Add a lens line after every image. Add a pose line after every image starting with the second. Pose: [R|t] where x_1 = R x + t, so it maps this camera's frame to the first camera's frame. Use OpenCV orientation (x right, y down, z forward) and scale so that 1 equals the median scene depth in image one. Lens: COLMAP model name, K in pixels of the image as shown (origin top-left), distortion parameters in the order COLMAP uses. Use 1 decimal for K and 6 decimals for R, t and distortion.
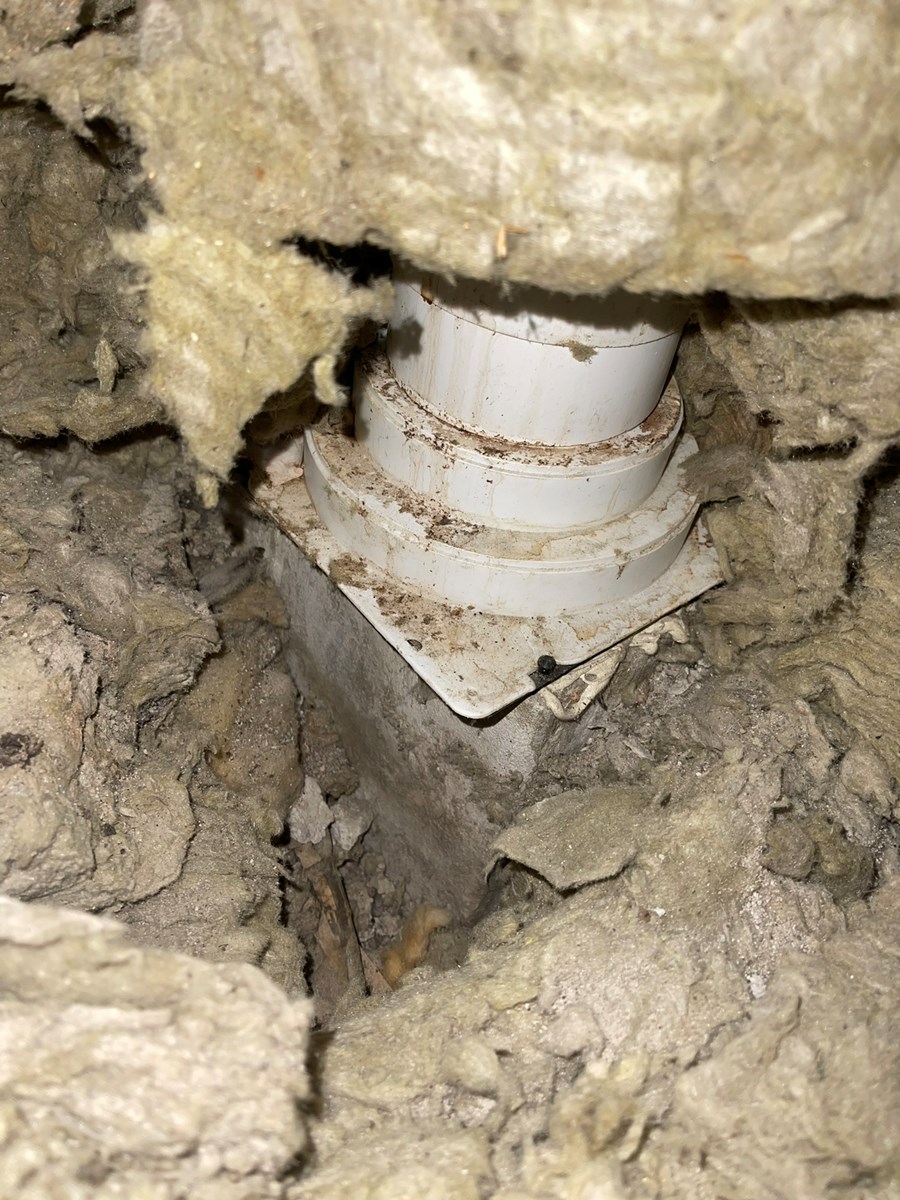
lens RADIAL K [[868.5, 0, 451.9], [0, 868.5, 654.7], [0, 0, 1]] dist [0.076376, -0.132369]
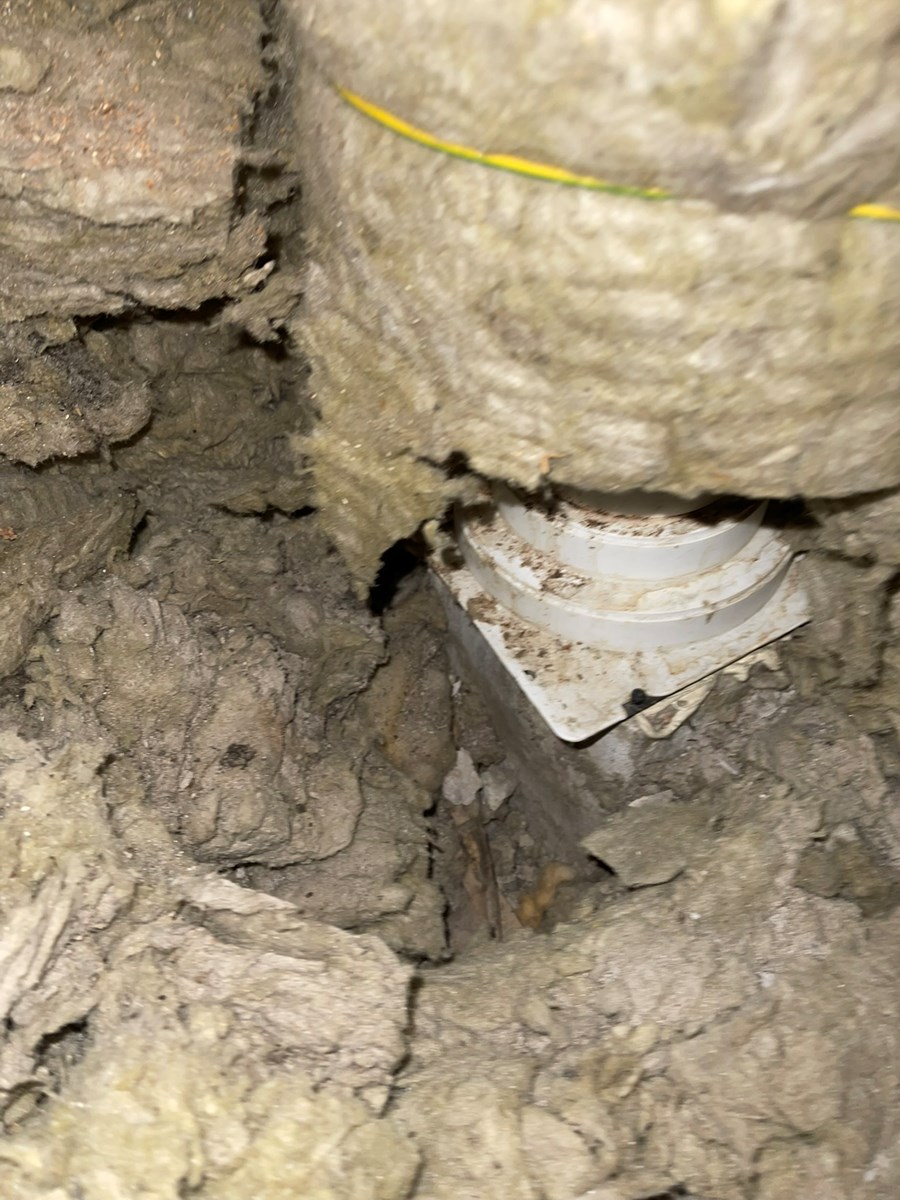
lens RADIAL K [[868.5, 0, 451.9], [0, 868.5, 654.7], [0, 0, 1]] dist [0.076376, -0.132369]
pose [[0.971354, 0.038070, -0.234569, 0.157027], [-0.011046, 0.993251, 0.115460, -0.206346], [0.237381, -0.109562, 0.965218, -0.253699]]
